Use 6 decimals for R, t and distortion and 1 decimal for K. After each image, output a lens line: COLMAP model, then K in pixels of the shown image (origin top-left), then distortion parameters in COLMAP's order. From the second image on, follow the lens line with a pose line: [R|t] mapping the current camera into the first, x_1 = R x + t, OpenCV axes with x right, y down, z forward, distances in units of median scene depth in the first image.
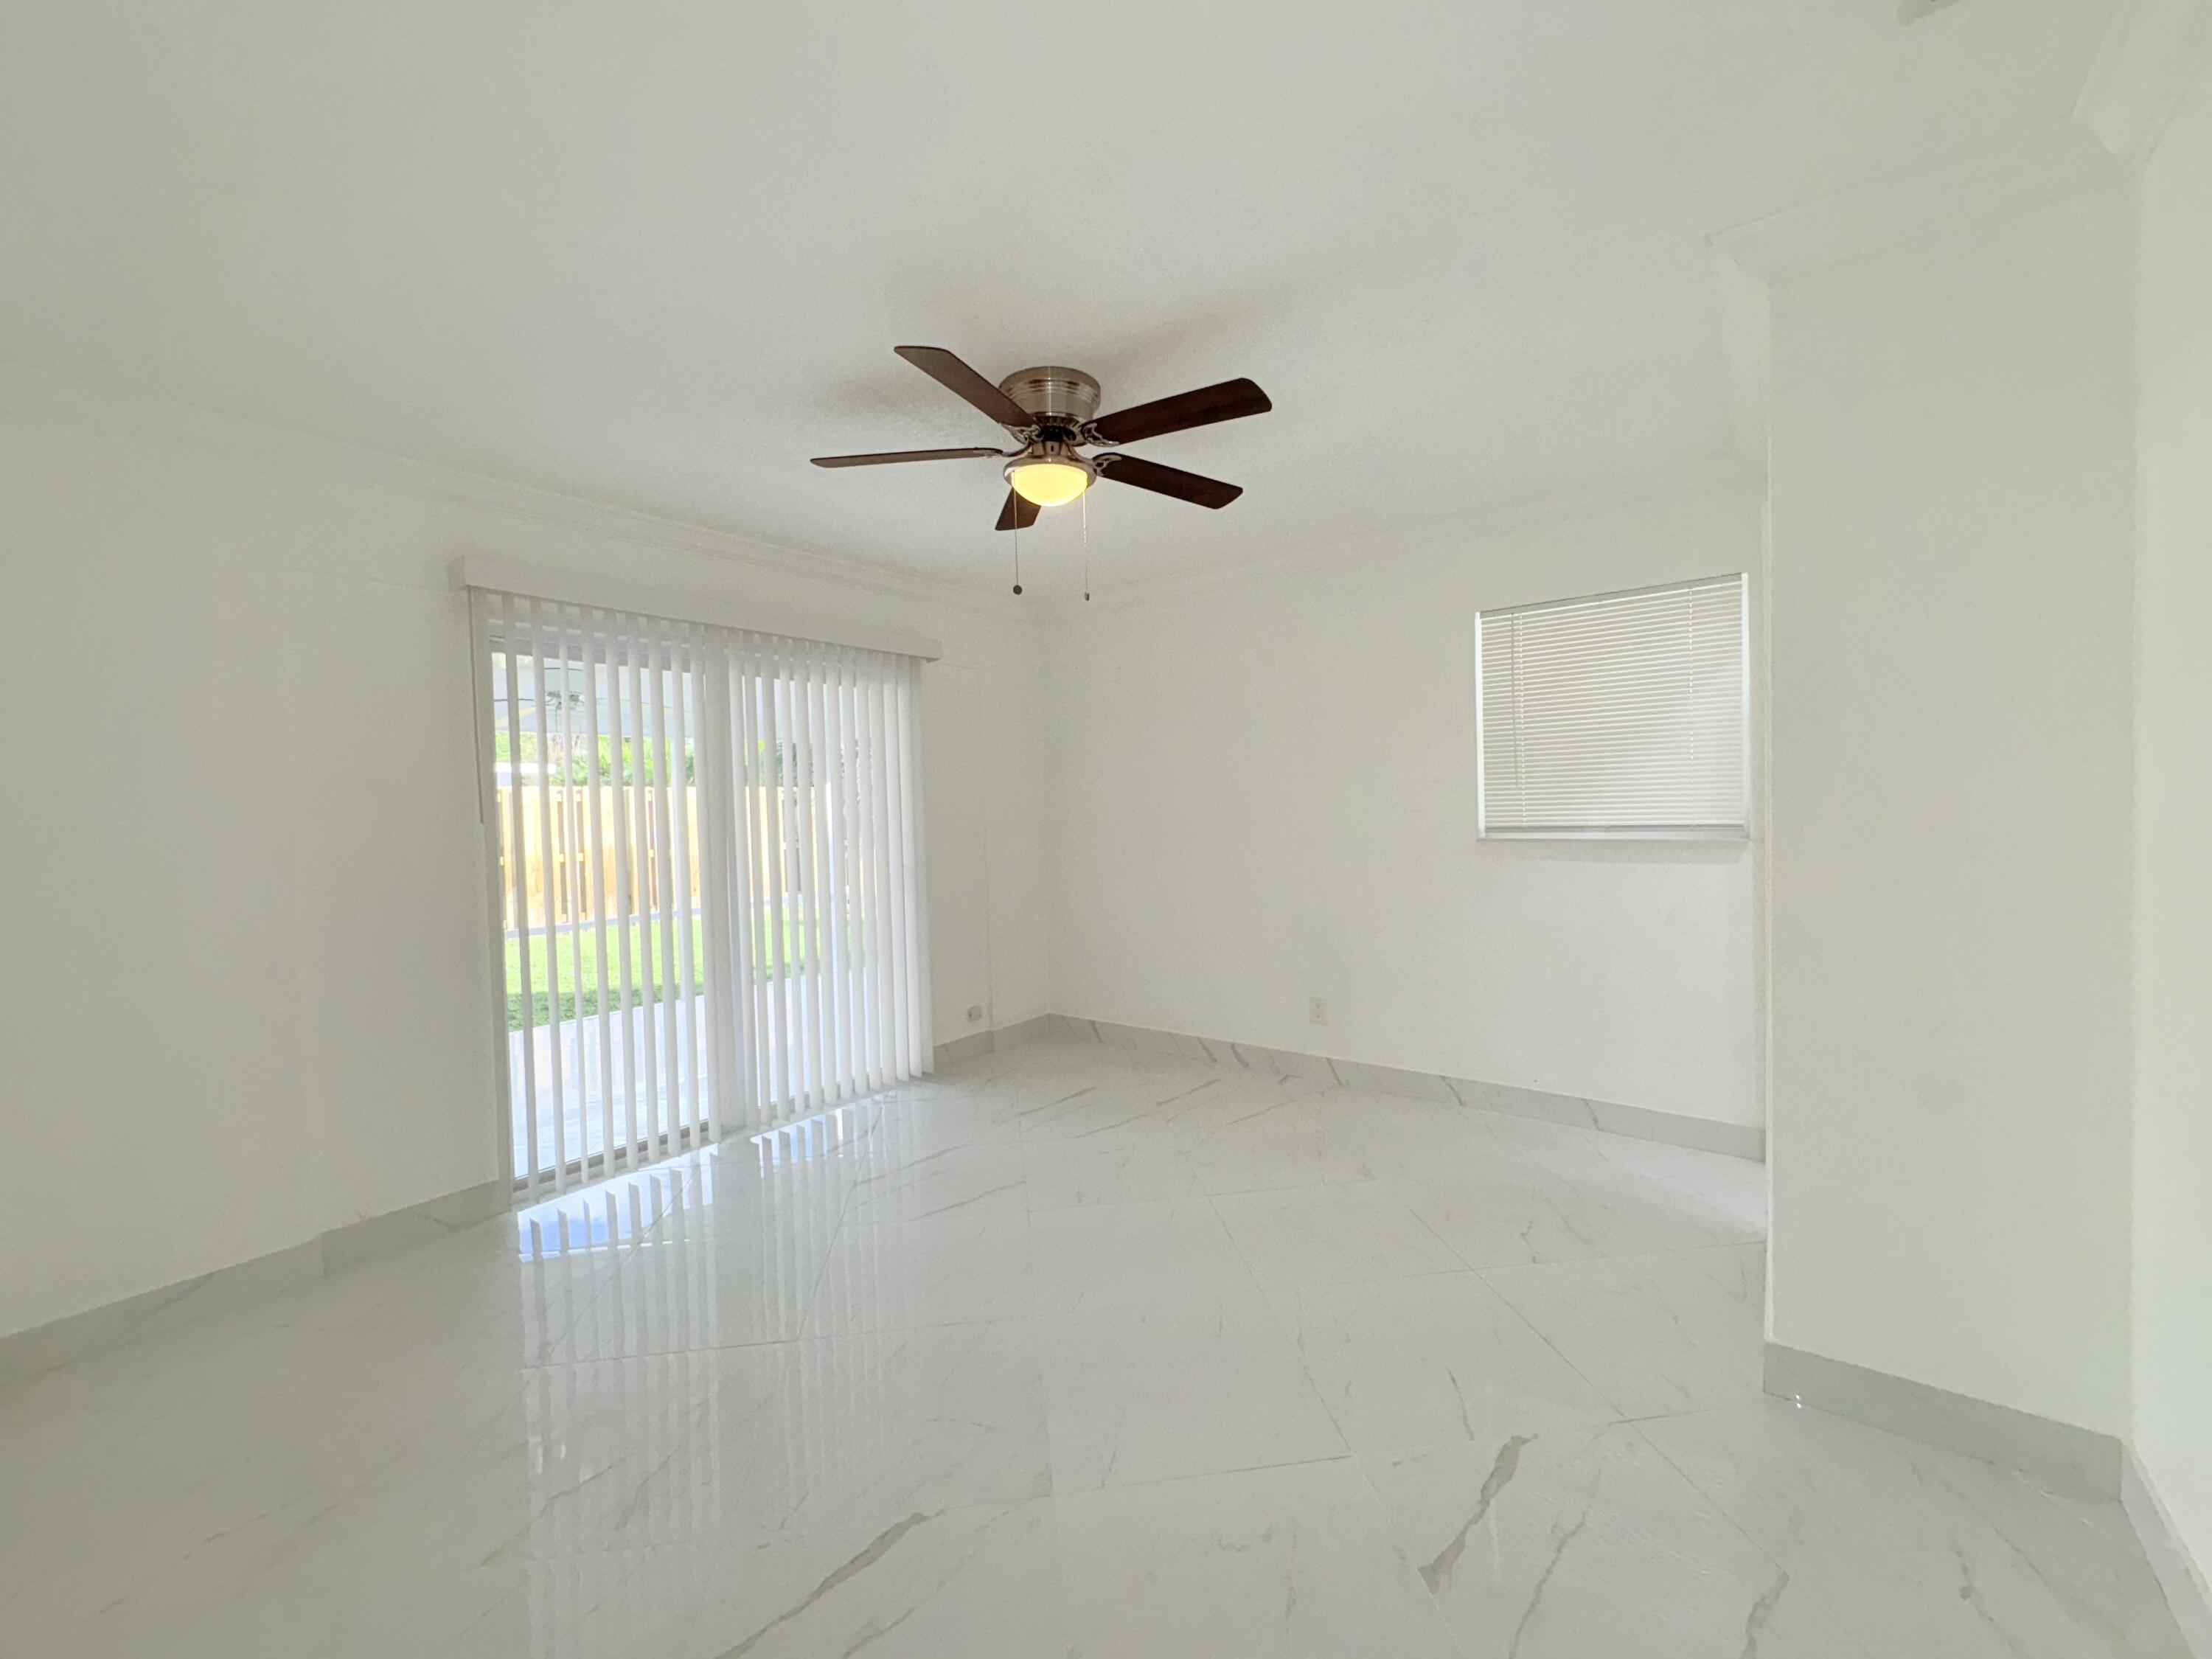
lens RADIAL K [[881.5, 0, 1104.1], [0, 881.5, 829.6], [0, 0, 1]] dist [-0.001607, 0.000924]
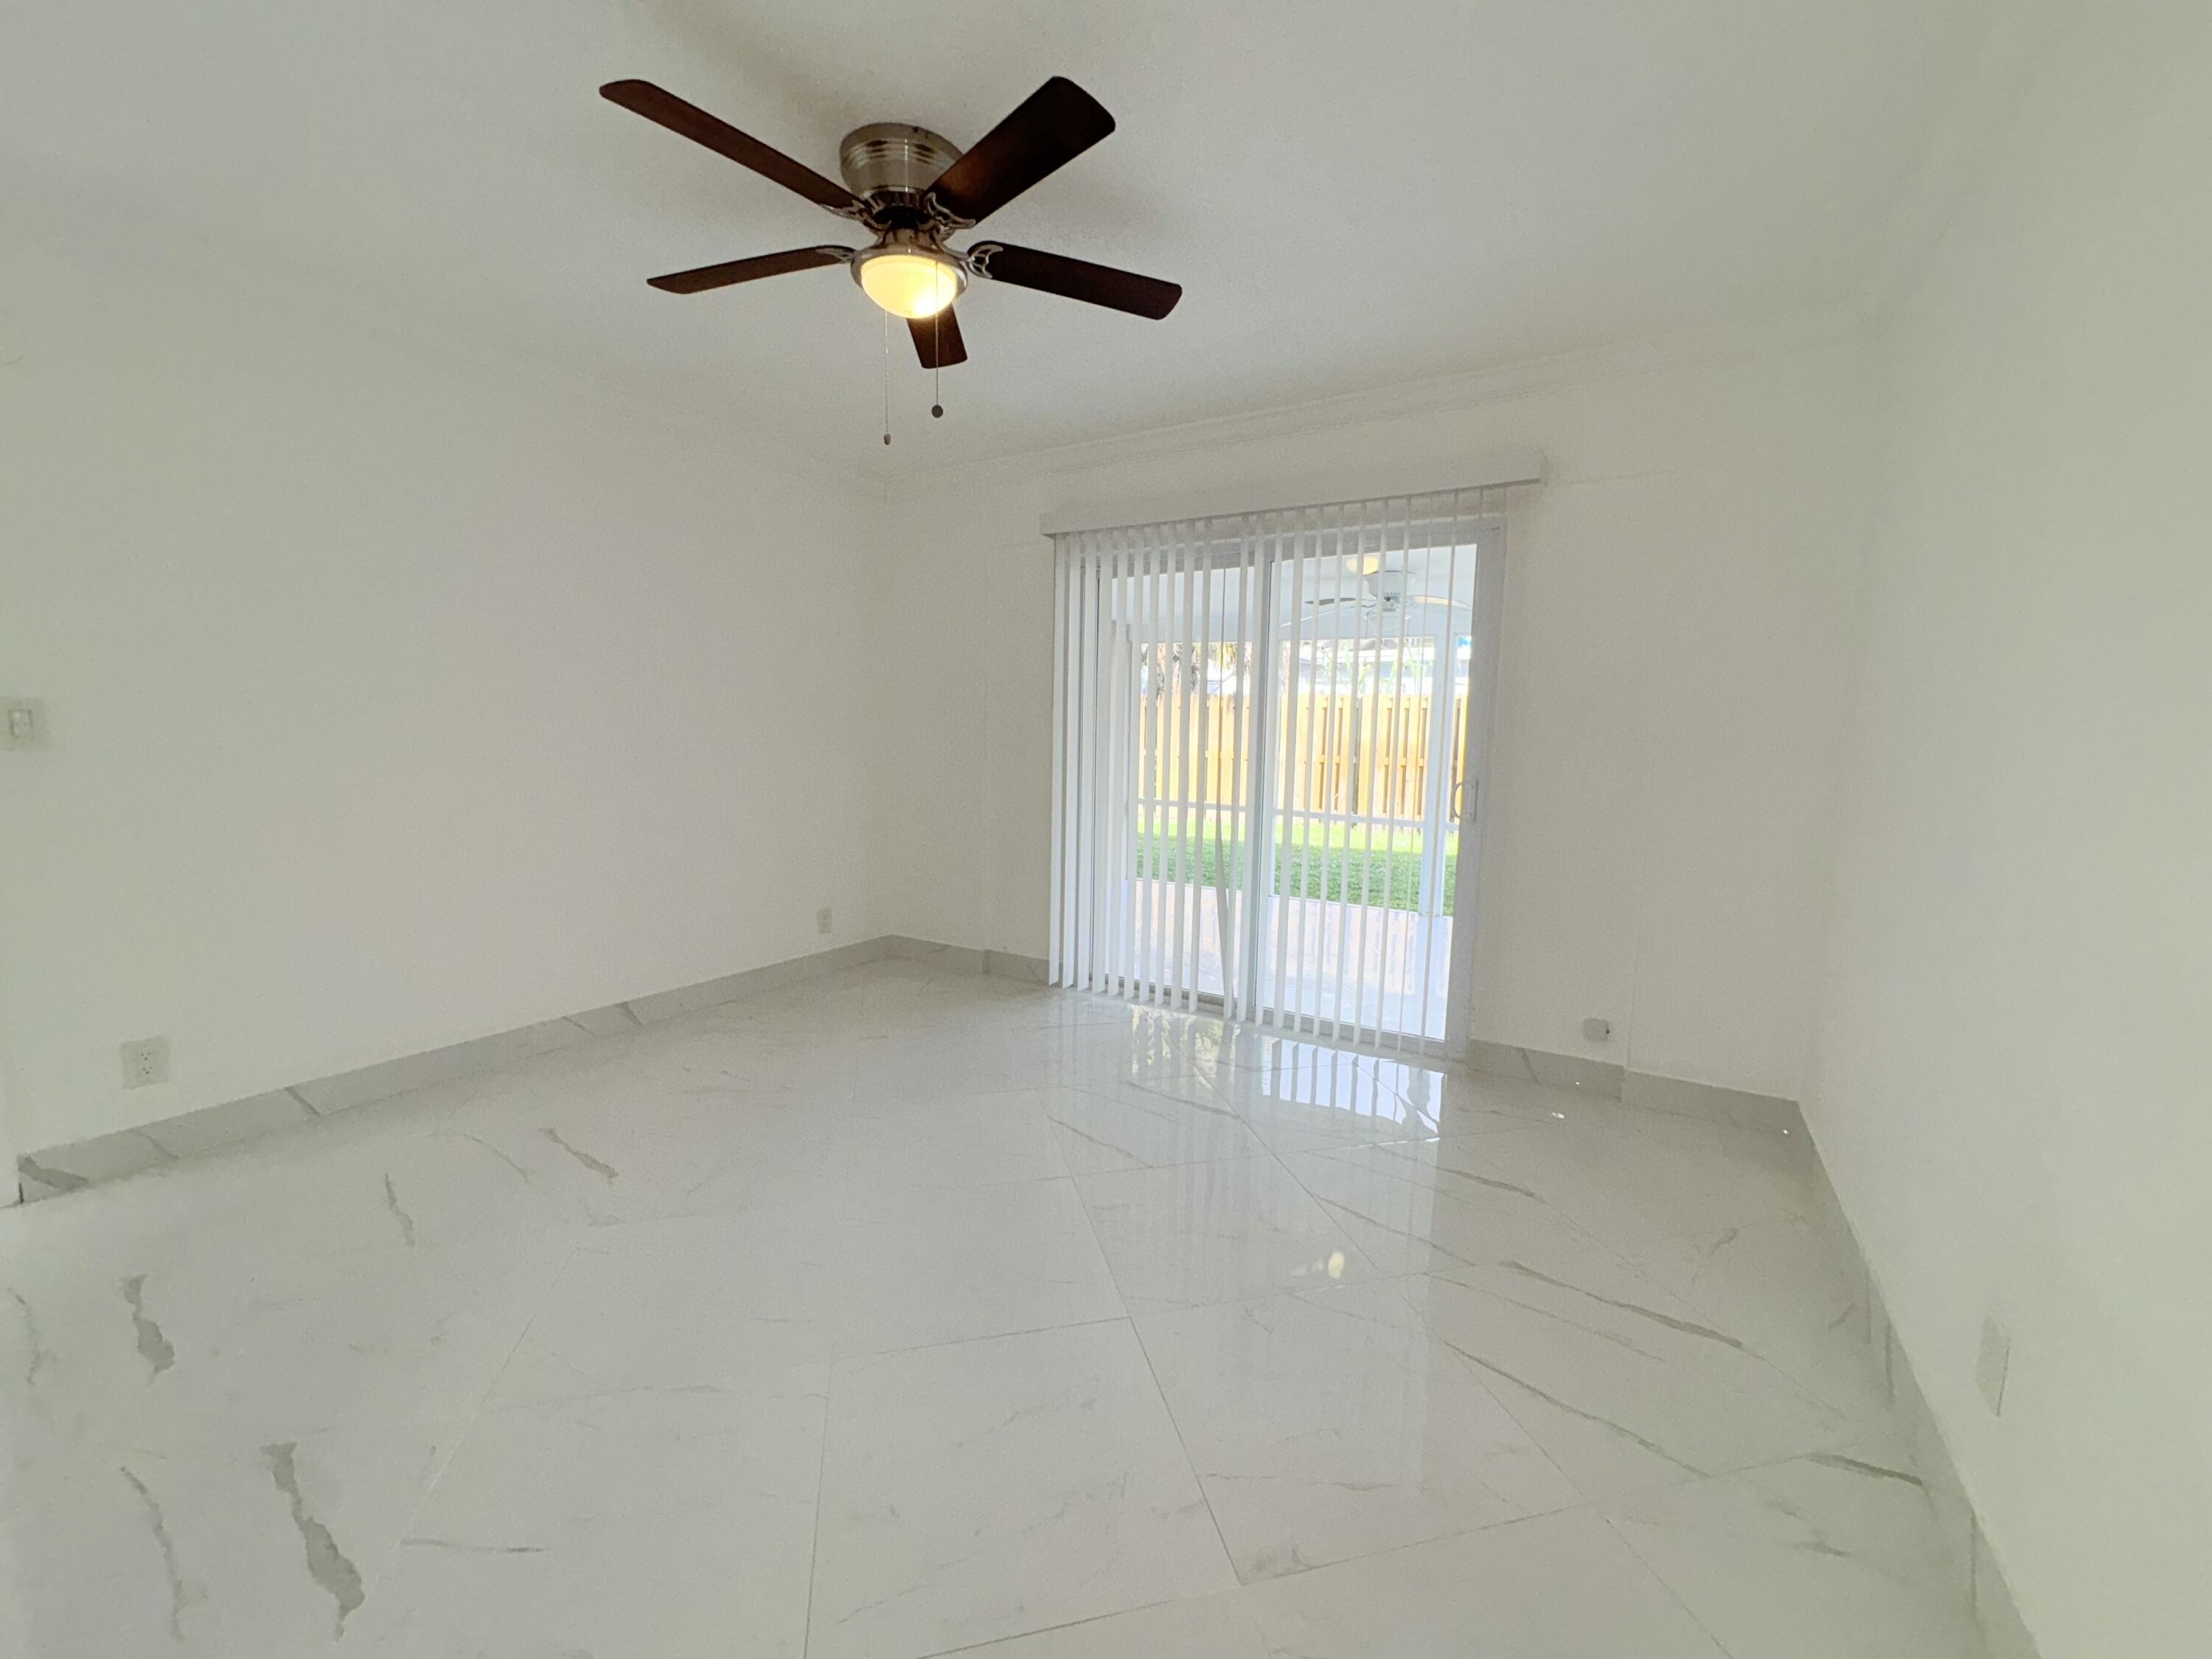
lens RADIAL K [[881.5, 0, 1104.1], [0, 881.5, 829.6], [0, 0, 1]] dist [-0.001607, 0.000924]
pose [[0.111182, 0.138746, -0.984067, 0.773330], [-0.048561, 0.989782, 0.134065, -0.009079], [0.992613, 0.032882, 0.116784, 1.019834]]
